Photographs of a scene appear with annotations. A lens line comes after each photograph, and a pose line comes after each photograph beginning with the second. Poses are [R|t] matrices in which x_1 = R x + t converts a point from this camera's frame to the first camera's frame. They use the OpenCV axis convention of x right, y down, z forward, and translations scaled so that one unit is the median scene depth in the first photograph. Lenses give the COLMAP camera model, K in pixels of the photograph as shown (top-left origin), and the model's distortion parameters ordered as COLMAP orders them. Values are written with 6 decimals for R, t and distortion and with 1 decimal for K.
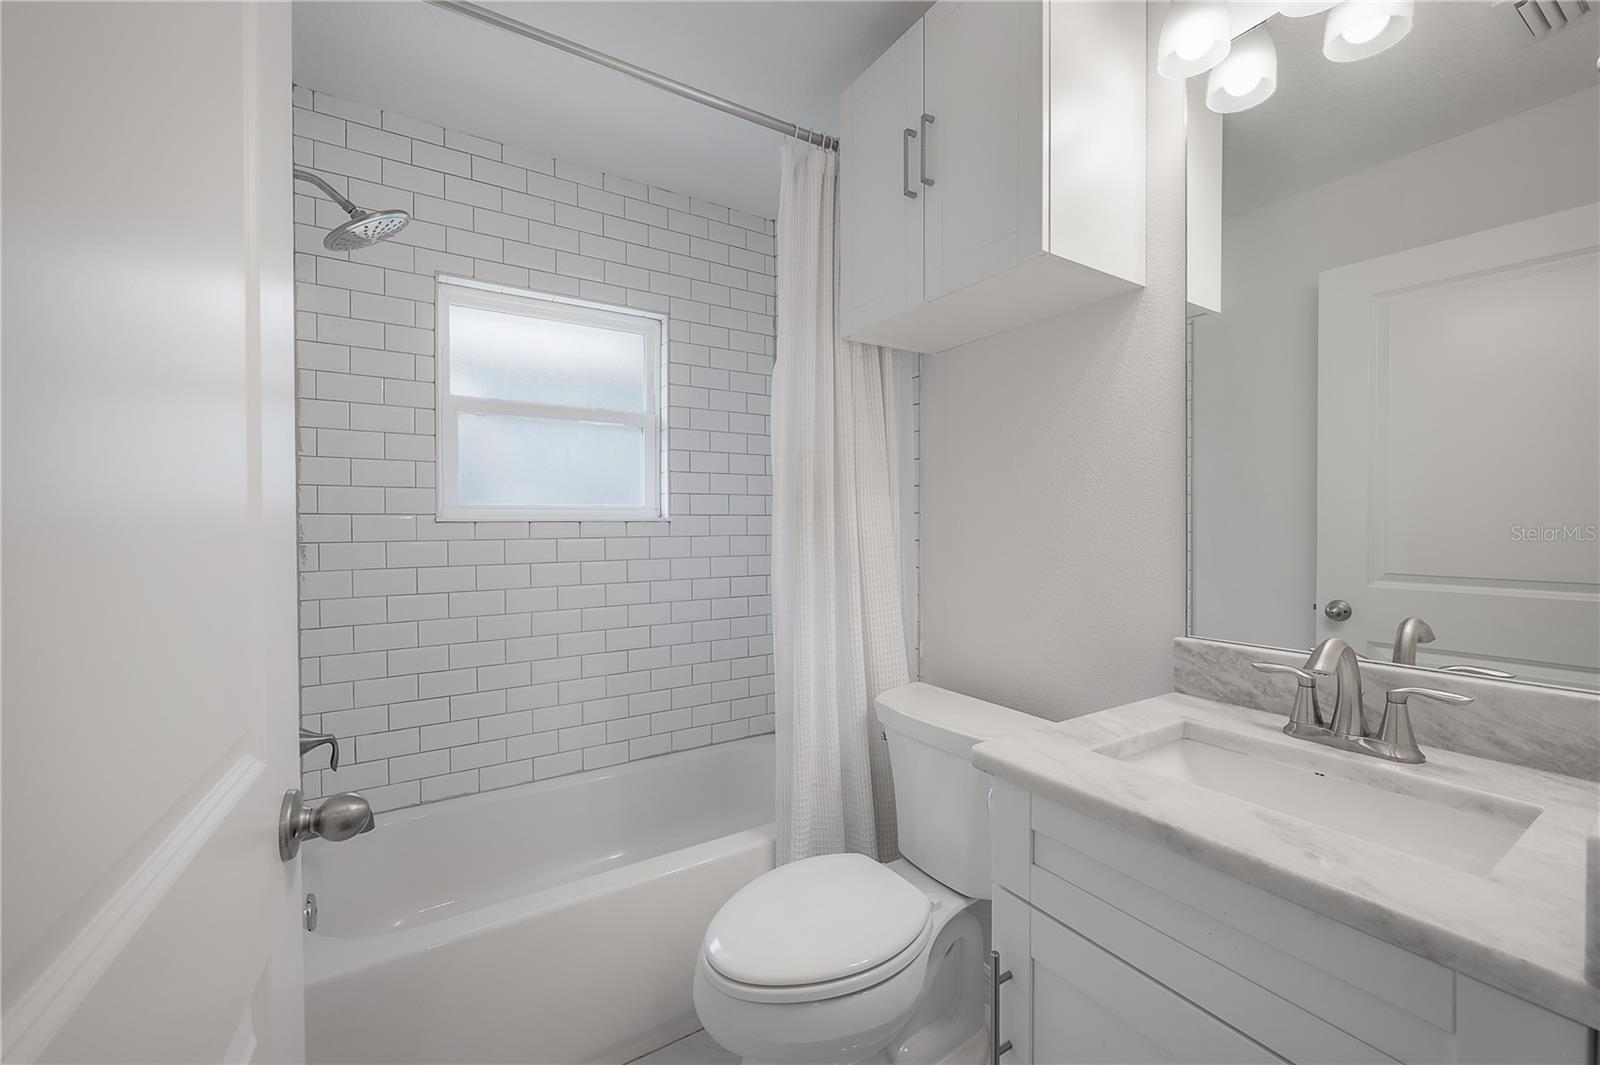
lens RADIAL K [[643.1, 0, 803.8], [0, 643.1, 523.7], [0, 0, 1]] dist [-0.001934, 0.000052]
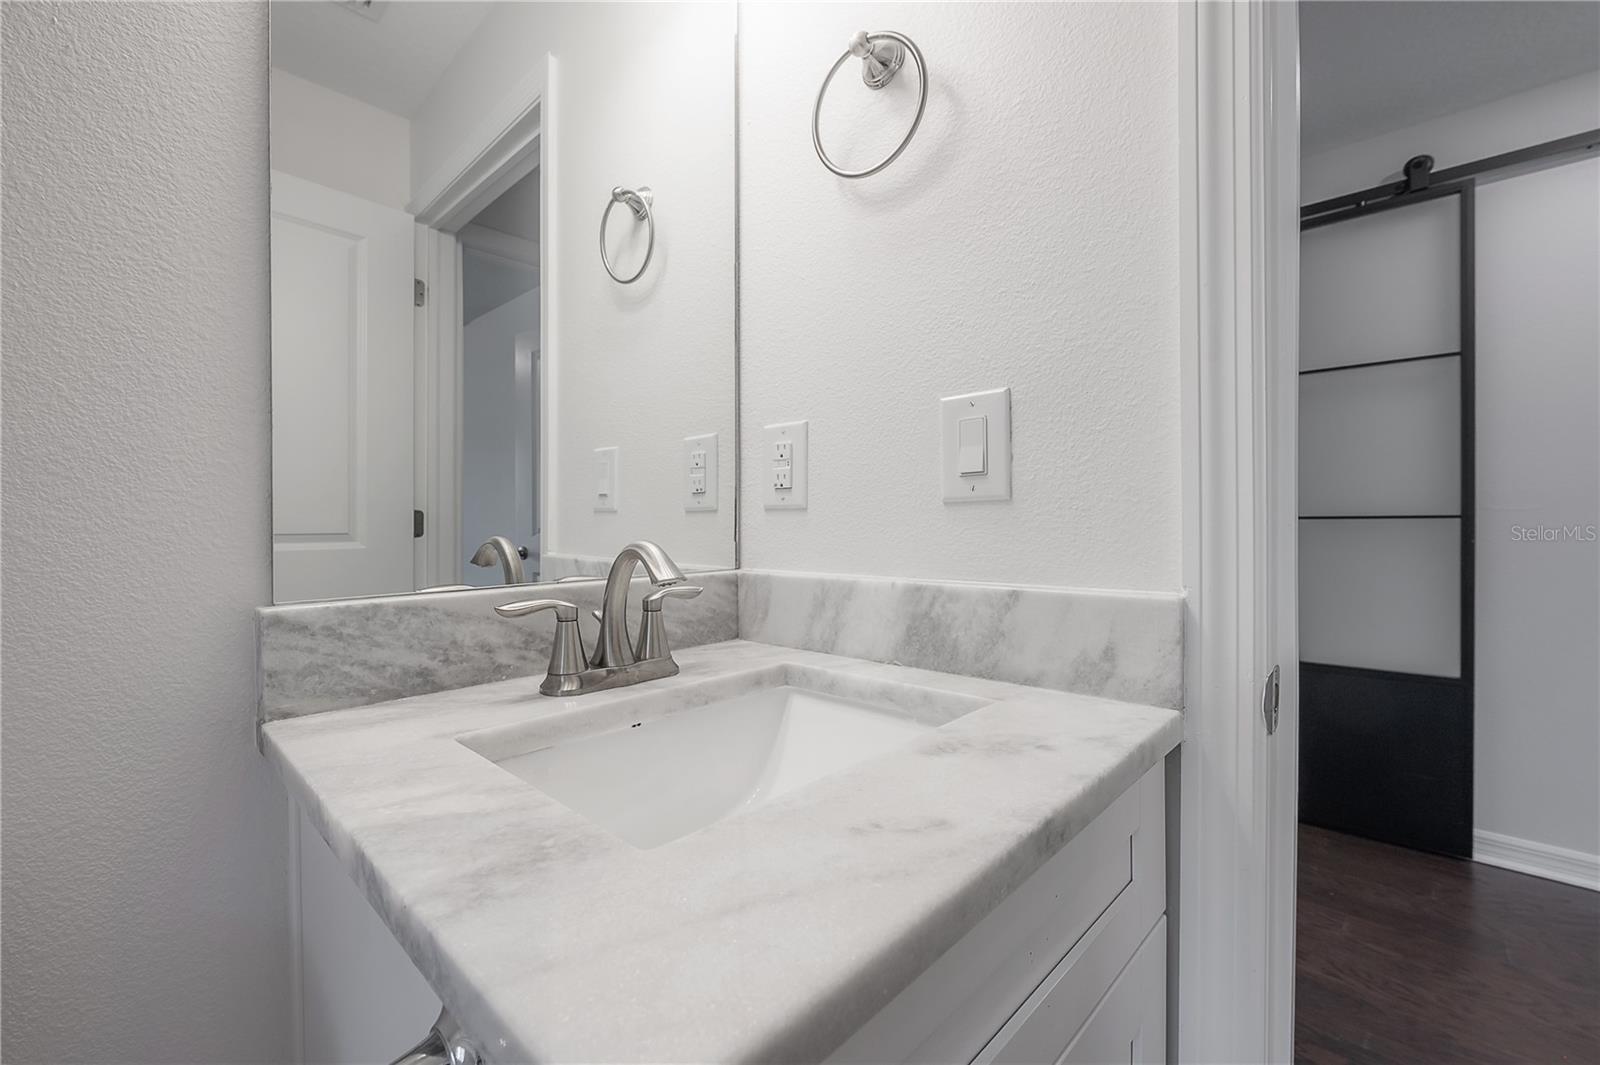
lens RADIAL K [[643.1, 0, 803.8], [0, 643.1, 523.7], [0, 0, 1]] dist [-0.001934, 0.000052]
pose [[-0.204496, -0.017828, 0.978705, 0.031339], [0.000219, 0.999833, 0.018259, 0.116046], [-0.978867, 0.003948, -0.204458, 0.779342]]
